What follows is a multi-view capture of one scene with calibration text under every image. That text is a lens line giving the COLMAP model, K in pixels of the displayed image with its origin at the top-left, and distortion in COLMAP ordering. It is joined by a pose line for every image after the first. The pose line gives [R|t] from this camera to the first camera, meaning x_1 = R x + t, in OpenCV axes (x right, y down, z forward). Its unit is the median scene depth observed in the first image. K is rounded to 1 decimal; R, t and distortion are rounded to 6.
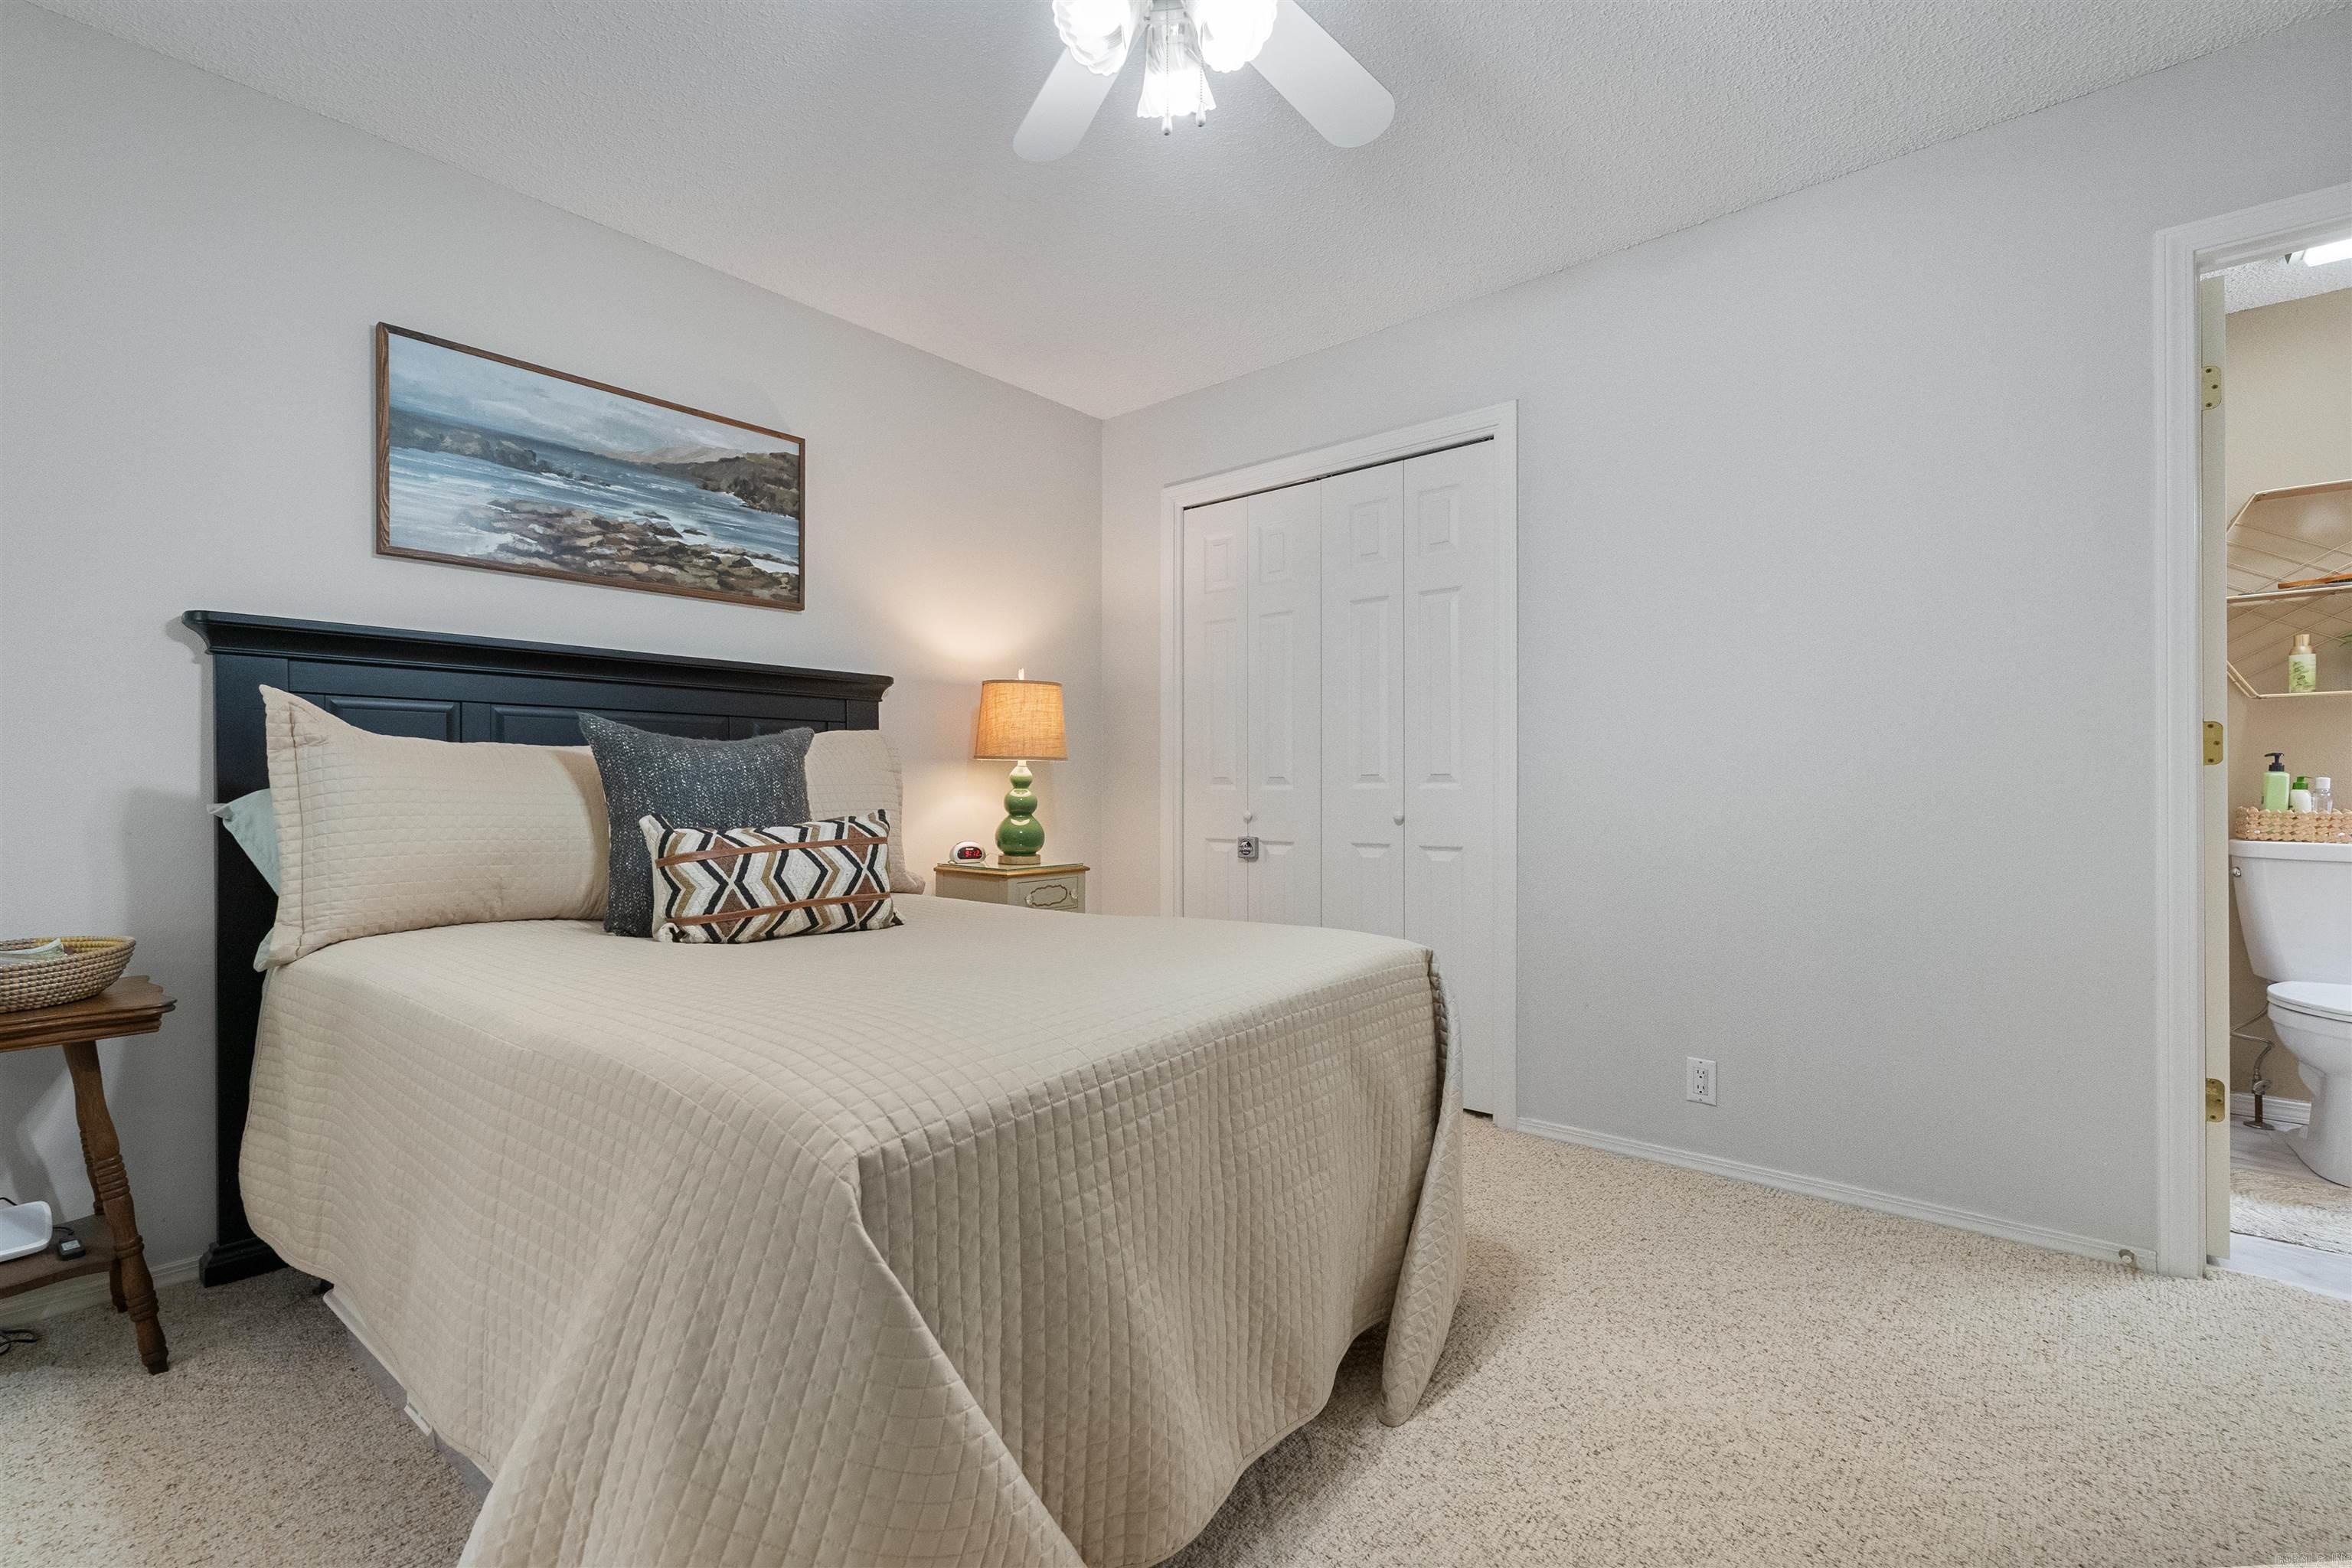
lens RADIAL K [[1019.4, 0, 1170.1], [0, 1019.4, 786.5], [0, 0, 1]] dist [-0.000159, 0.000034]
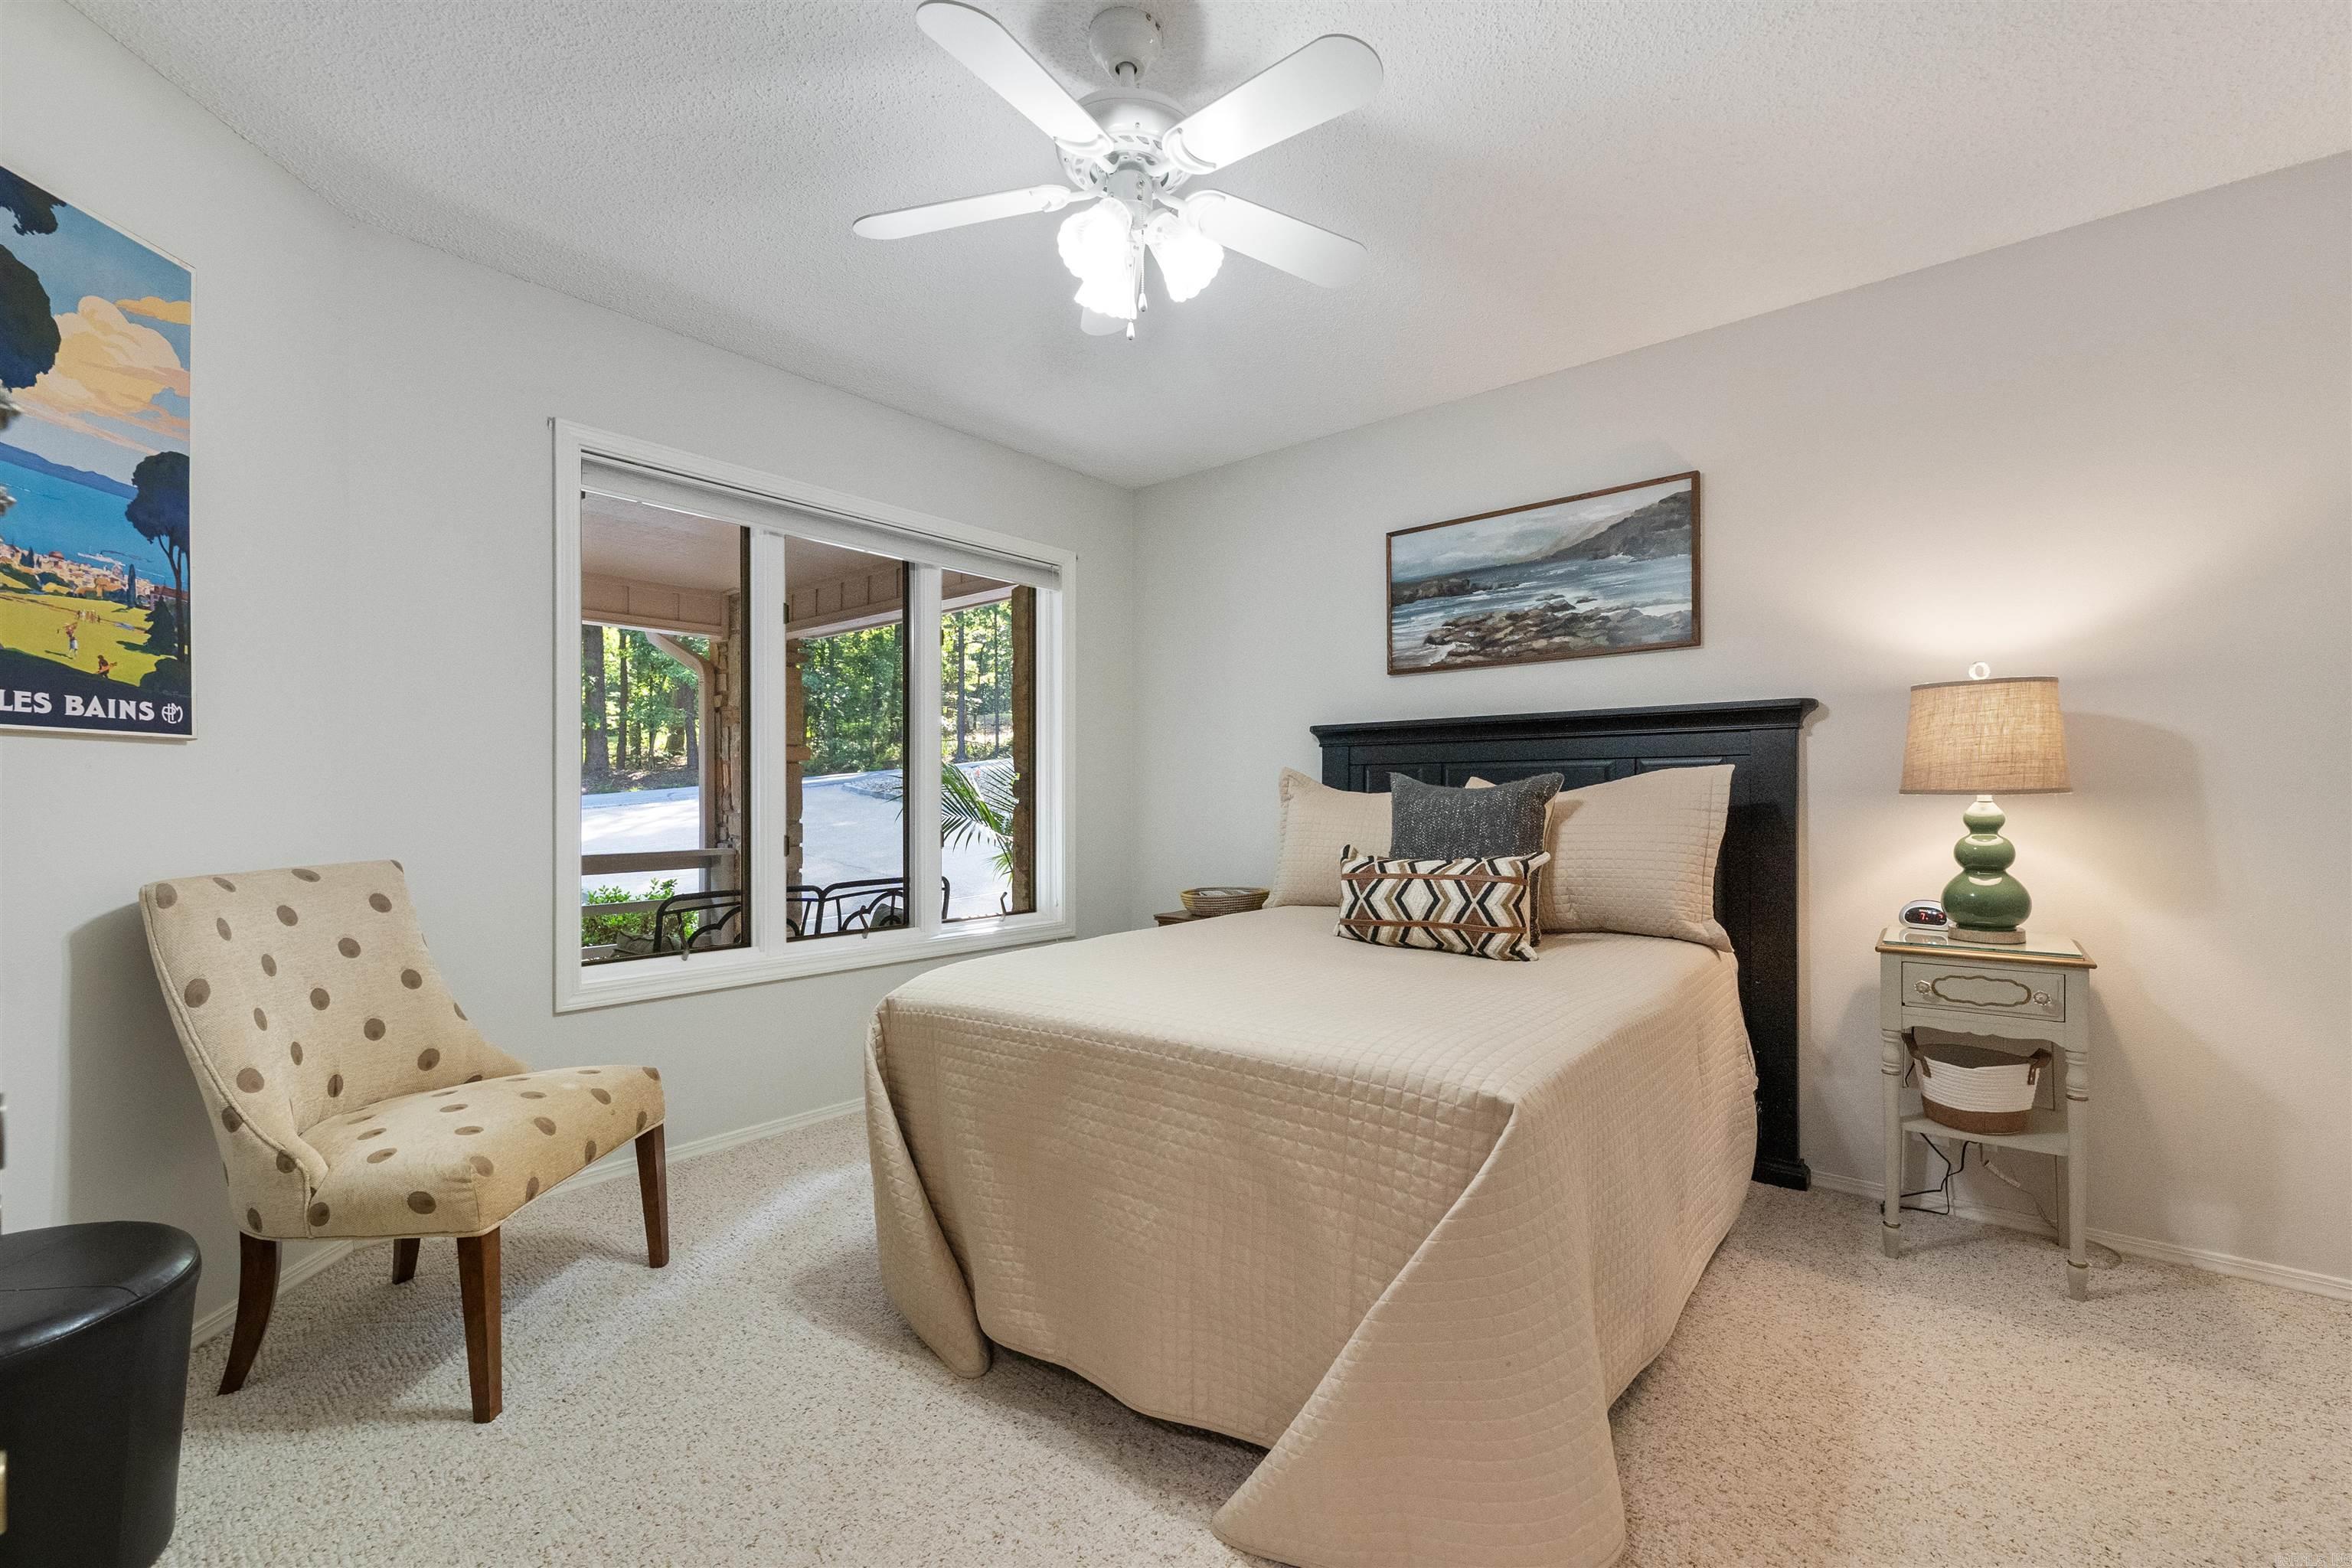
lens RADIAL K [[967.1, 0, 1182.5], [0, 967.1, 801.7], [0, 0, 1]] dist [0.006727, -0.003793]
pose [[0.005932, 0.011109, -0.999921, 0.687646], [0.005822, 0.999921, 0.011143, -0.040759], [0.999965, -0.005888, 0.005867, 0.589179]]
